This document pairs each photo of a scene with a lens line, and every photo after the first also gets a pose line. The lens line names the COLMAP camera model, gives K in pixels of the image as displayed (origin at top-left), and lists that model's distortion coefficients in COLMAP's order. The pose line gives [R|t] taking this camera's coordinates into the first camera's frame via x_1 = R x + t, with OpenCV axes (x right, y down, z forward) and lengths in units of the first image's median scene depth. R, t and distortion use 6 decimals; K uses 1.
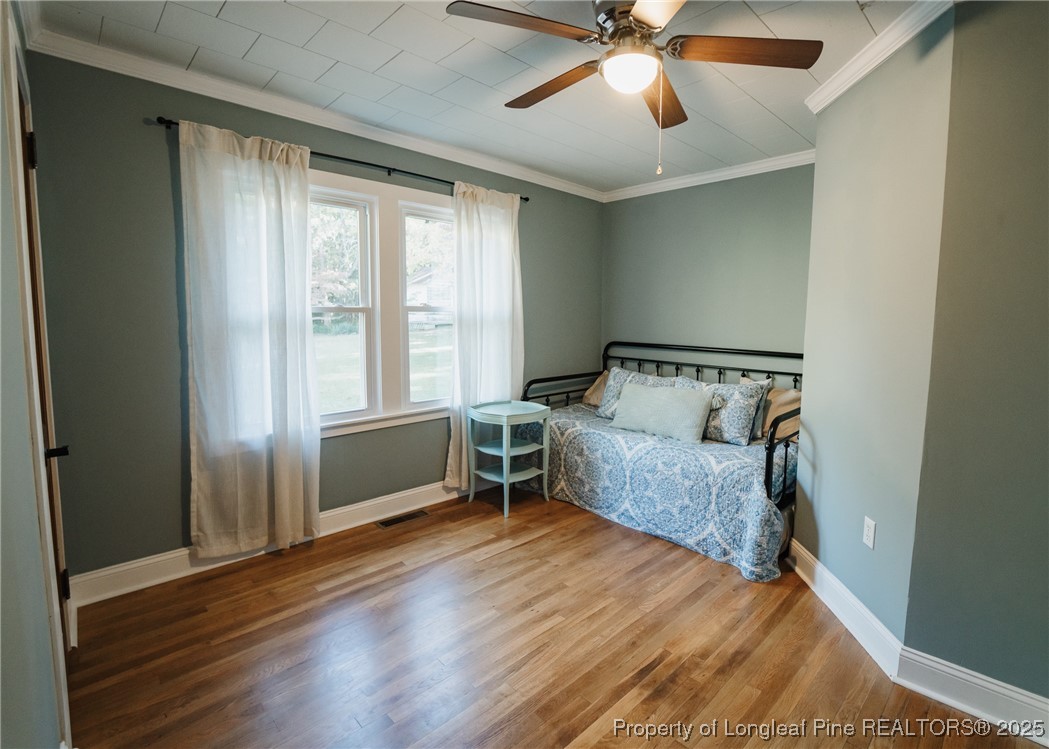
lens RADIAL K [[483.8, 0, 544.1], [0, 483.8, 350.3], [0, 0, 1]] dist [-0.020821, -0.000312]
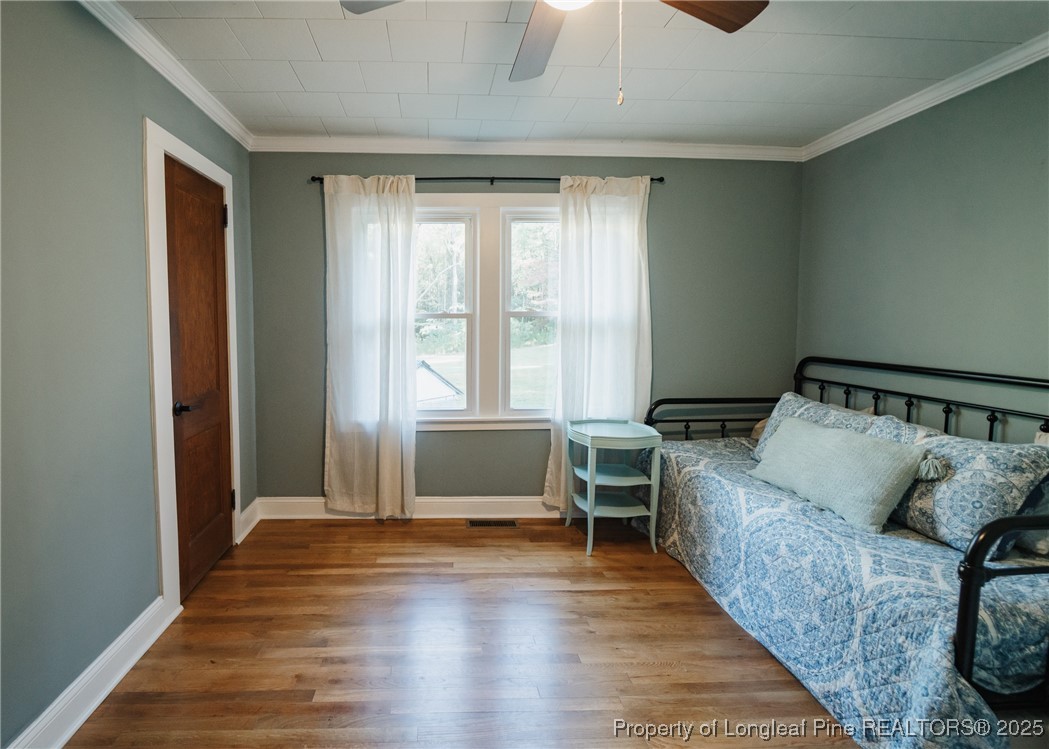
lens RADIAL K [[483.8, 0, 544.1], [0, 483.8, 350.3], [0, 0, 1]] dist [-0.020821, -0.000312]
pose [[0.738637, 0.026965, -0.673563, 0.432907], [-0.043683, 0.999014, -0.007910, -0.006651], [0.672686, 0.035266, 0.739087, 0.305015]]
